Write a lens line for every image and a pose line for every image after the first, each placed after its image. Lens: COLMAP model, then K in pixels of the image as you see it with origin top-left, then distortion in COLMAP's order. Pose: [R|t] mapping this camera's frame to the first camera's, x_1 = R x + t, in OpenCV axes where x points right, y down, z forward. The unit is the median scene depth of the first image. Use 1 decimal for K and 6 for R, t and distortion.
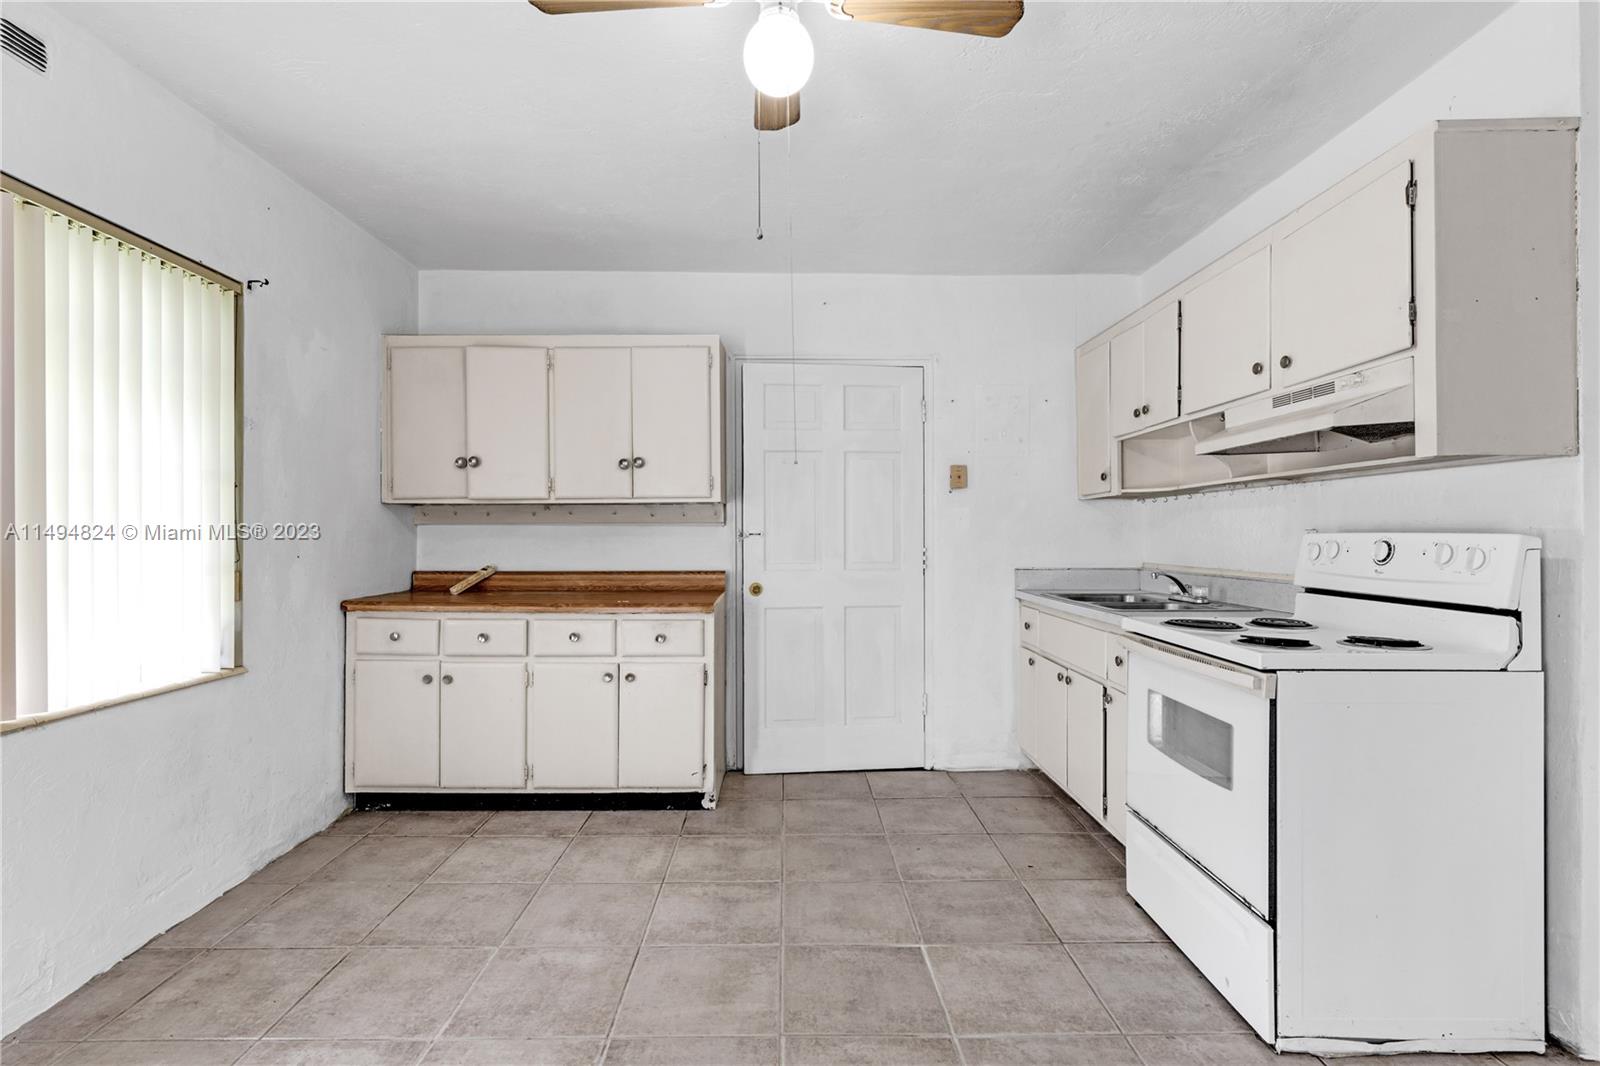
lens RADIAL K [[773.3, 0, 800.1], [0, 773.3, 531.7], [0, 0, 1]] dist [-0.000354, 0.000589]
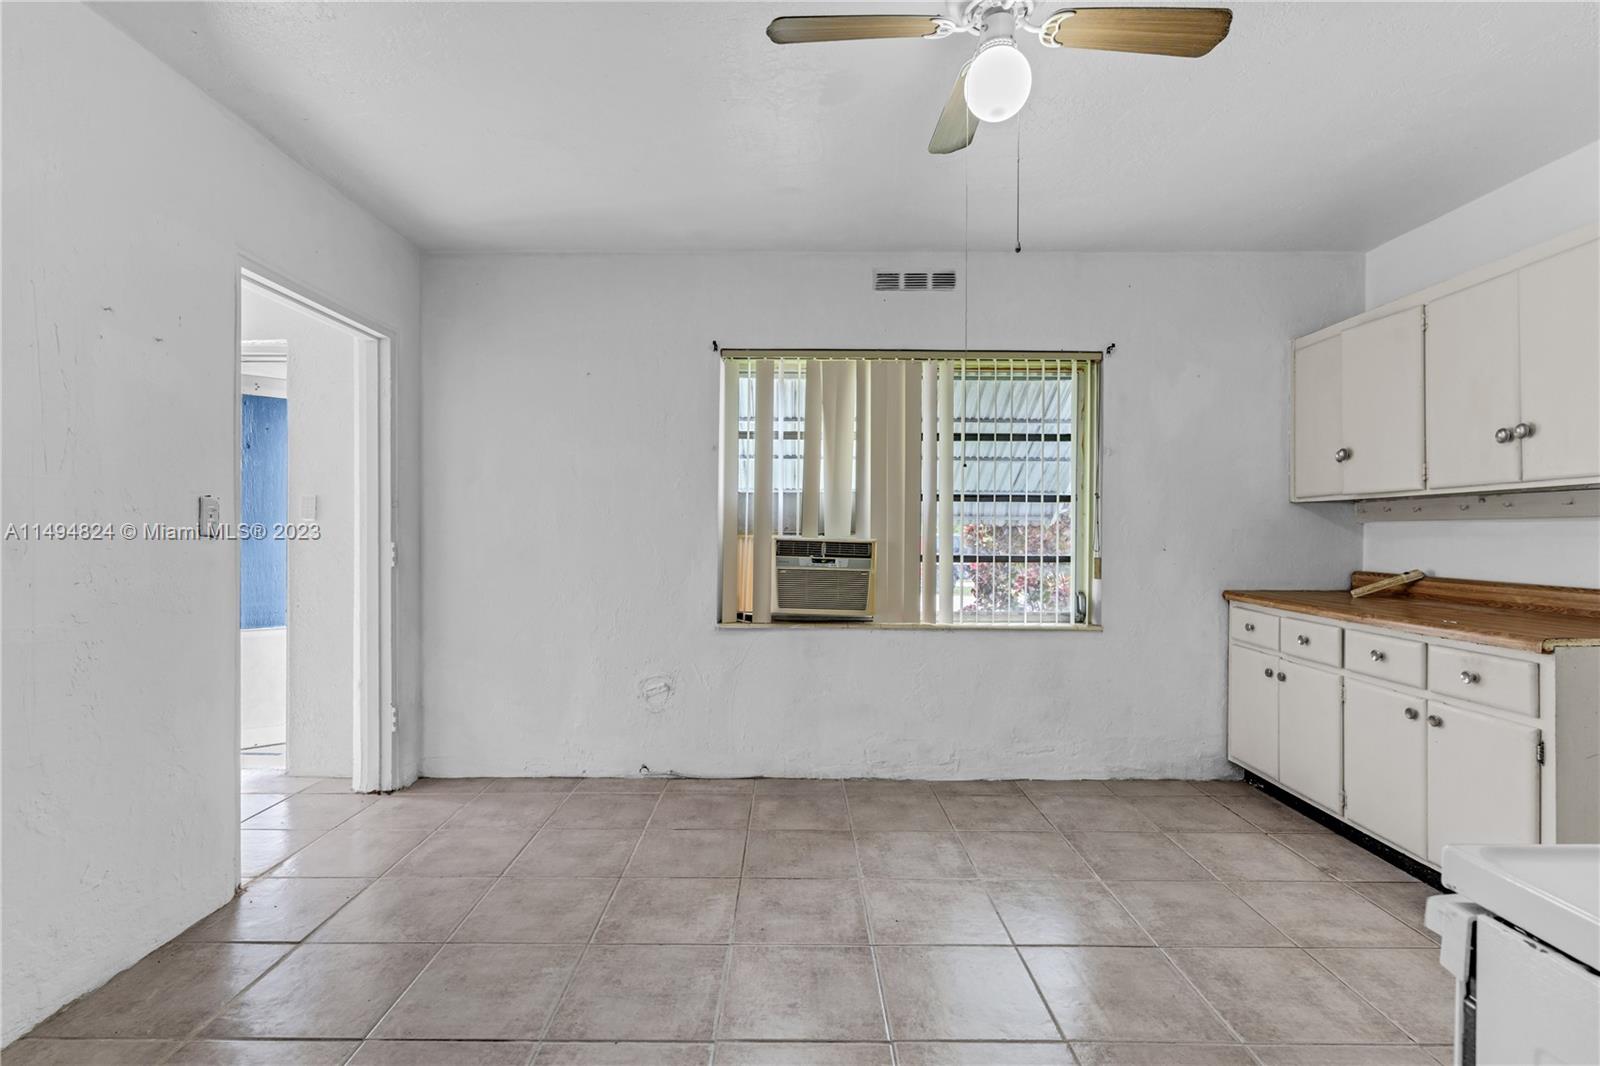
lens RADIAL K [[773.3, 0, 801.7], [0, 773.3, 532.3], [0, 0, 1]] dist [-0.000354, 0.000589]
pose [[-0.021008, 0.001893, -0.999778, 0.555348], [-0.000374, 0.999998, 0.001902, 0.001710], [0.999779, 0.000414, -0.021007, 0.394231]]
